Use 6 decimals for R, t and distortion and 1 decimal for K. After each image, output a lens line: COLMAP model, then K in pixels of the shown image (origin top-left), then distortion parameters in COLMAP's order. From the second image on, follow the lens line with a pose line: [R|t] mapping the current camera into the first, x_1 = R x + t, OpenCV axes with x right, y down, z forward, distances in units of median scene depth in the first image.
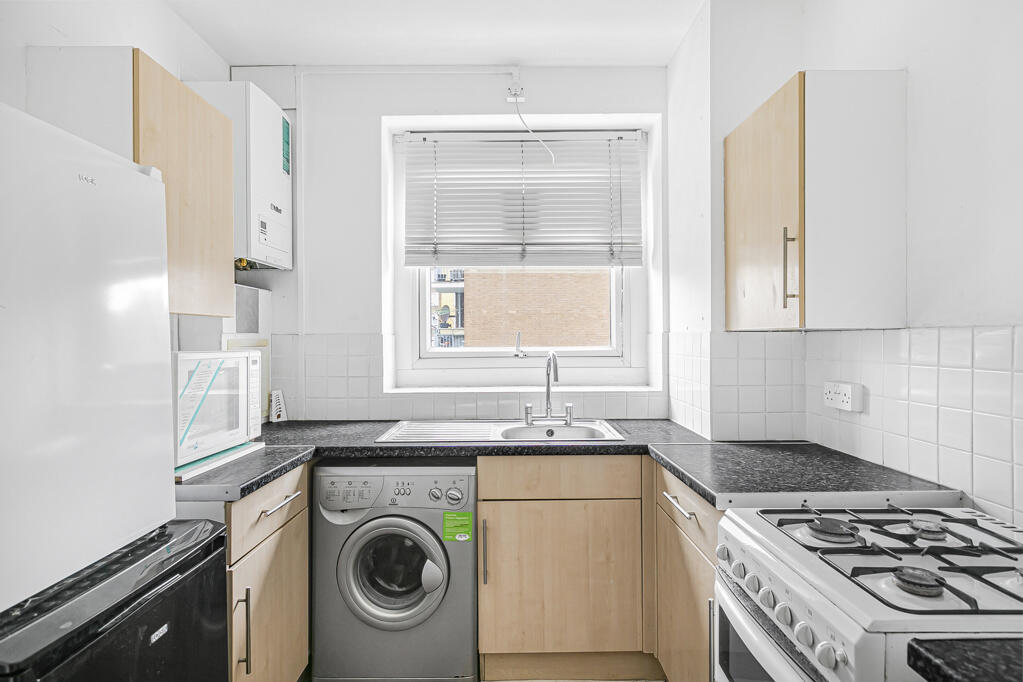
lens RADIAL K [[533.8, 0, 511.5], [0, 533.8, 341.0], [0, 0, 1]] dist [0.000965, 0.000722]
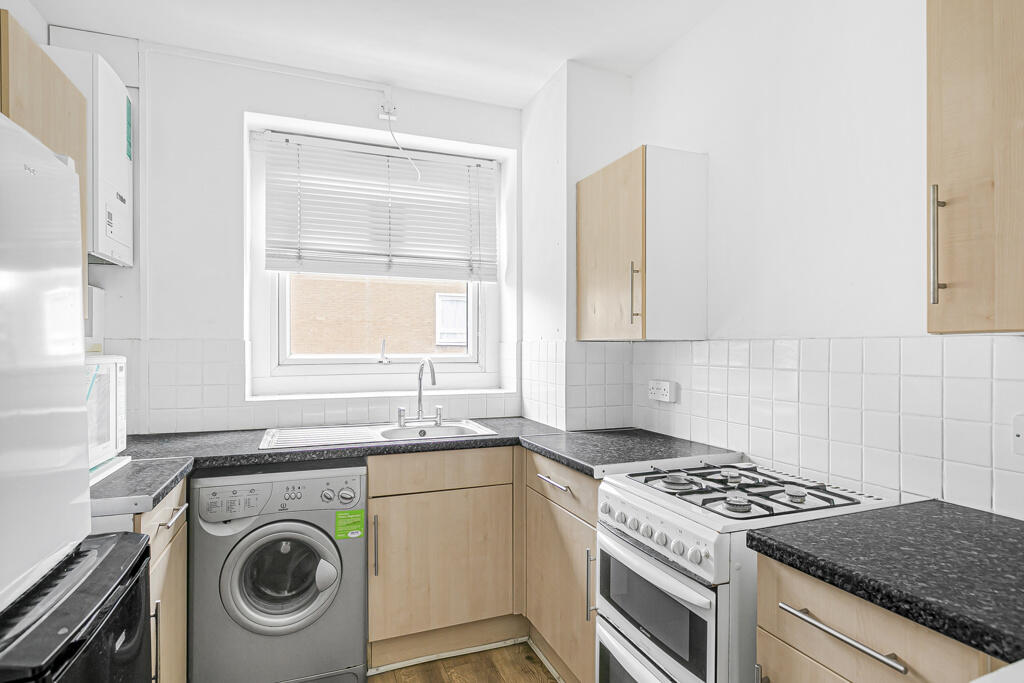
lens RADIAL K [[535.9, 0, 513.6], [0, 535.9, 353.0], [0, 0, 1]] dist [0.002052, -0.000888]
pose [[0.932972, 0.003506, 0.359932, -0.180037], [-0.005625, 0.999972, 0.004838, 0.004451], [-0.359905, -0.006538, 0.932966, -0.093719]]
